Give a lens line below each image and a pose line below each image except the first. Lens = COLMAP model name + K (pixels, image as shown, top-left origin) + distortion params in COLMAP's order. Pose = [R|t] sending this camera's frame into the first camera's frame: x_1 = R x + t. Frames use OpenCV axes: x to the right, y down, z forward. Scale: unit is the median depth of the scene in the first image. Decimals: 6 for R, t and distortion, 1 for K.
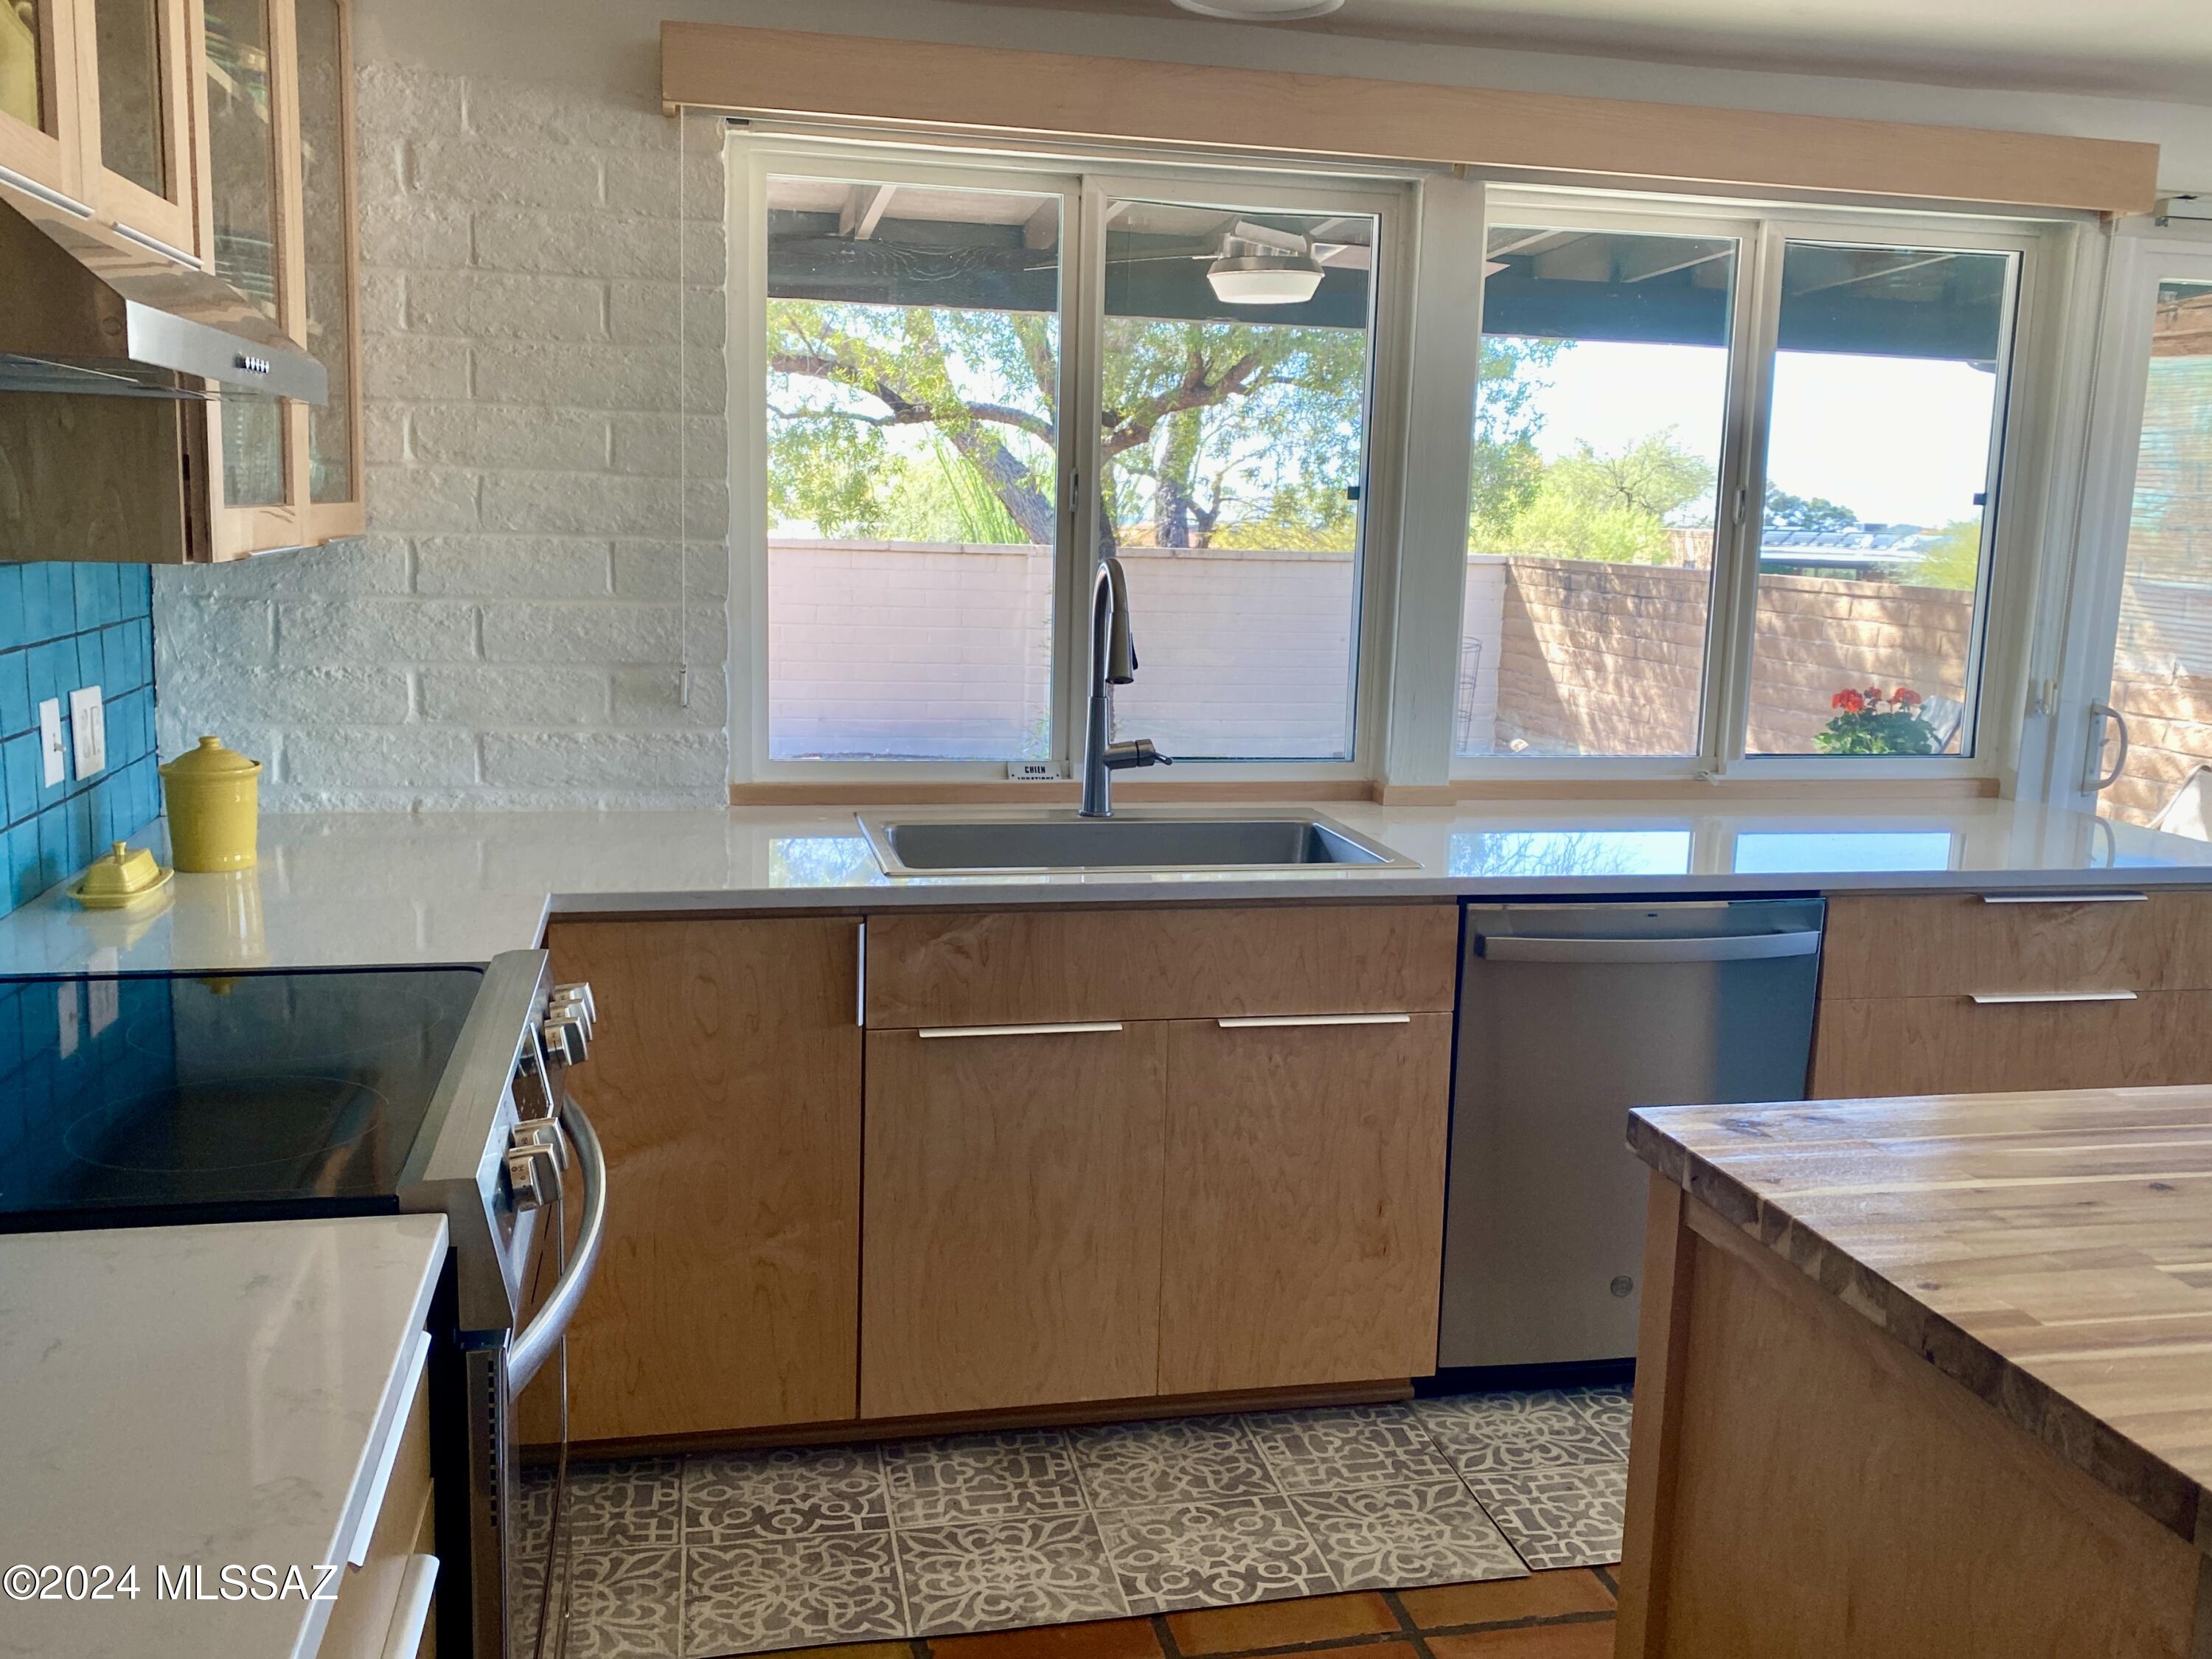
lens RADIAL K [[1862.2, 0, 1113.3], [0, 1862.2, 811.0], [0, 0, 1]] dist [0.018869, -0.032897]
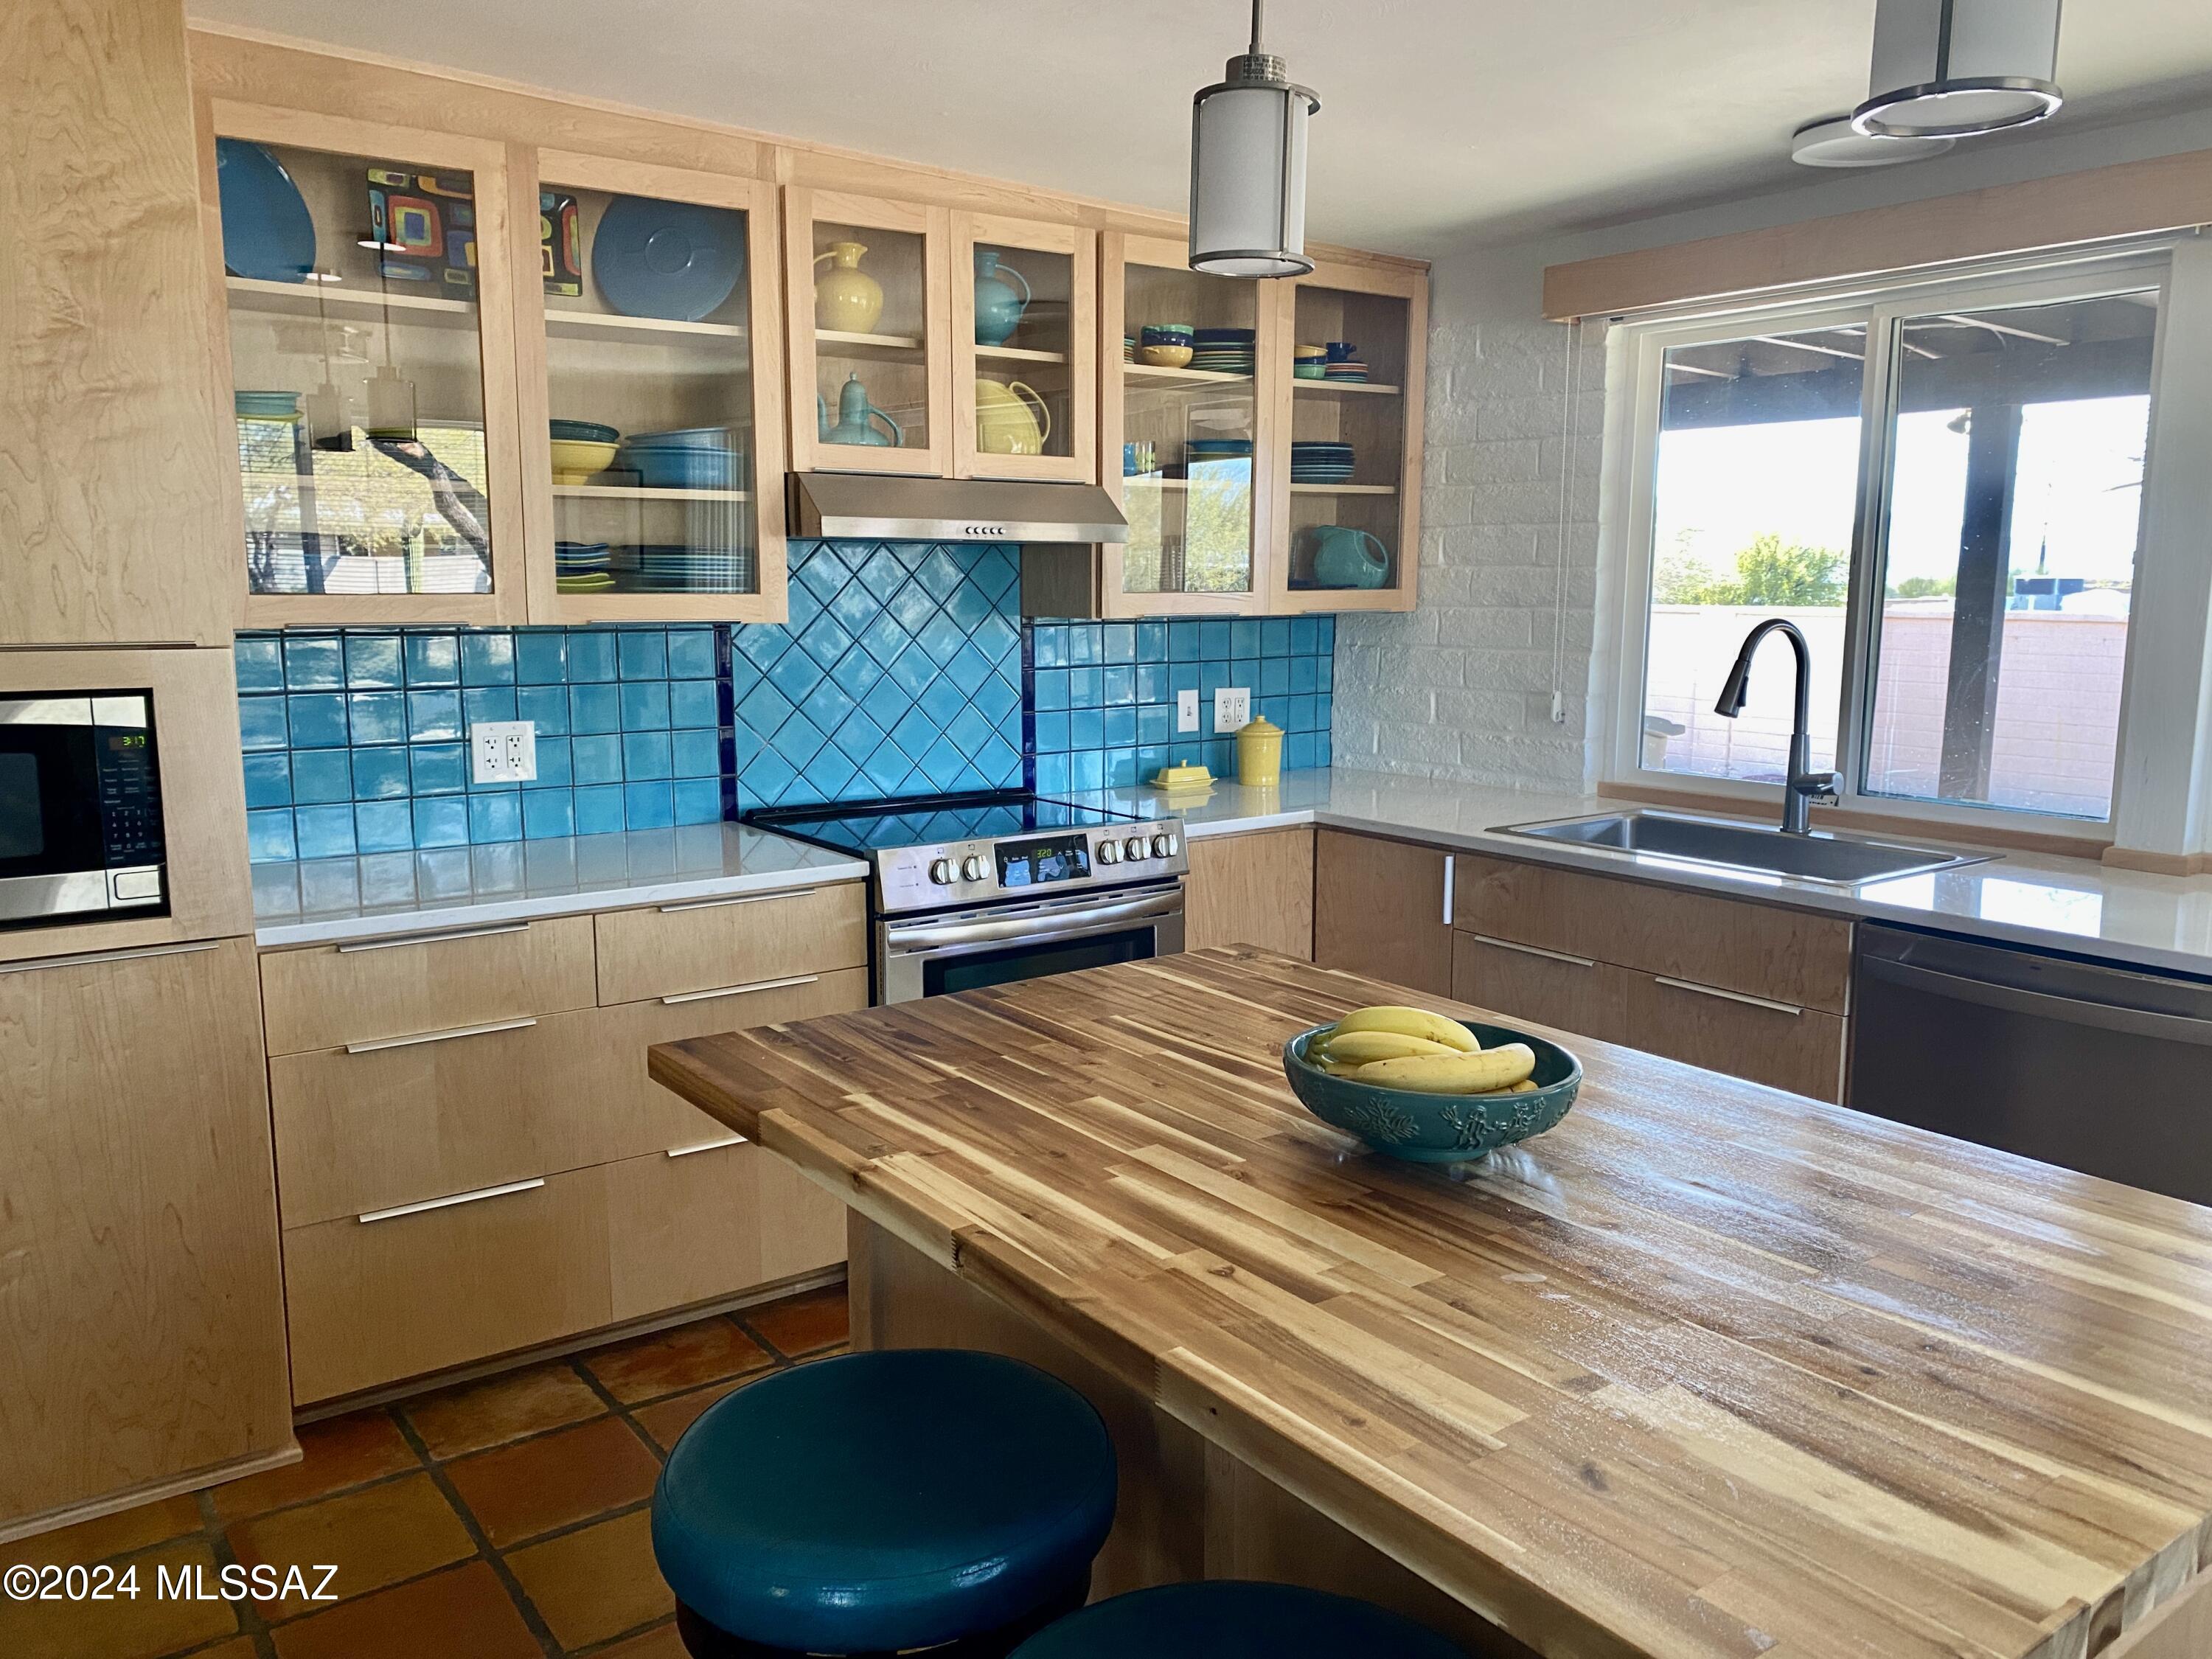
lens RADIAL K [[1678.8, 0, 1115.5], [0, 1678.8, 843.5], [0, 0, 1]] dist [0.008039, -0.022039]
pose [[0.381818, 0.113523, -0.917239, 0.897048], [-0.132941, 0.988854, 0.067047, -0.005281], [0.914627, 0.096339, 0.392654, 0.182478]]
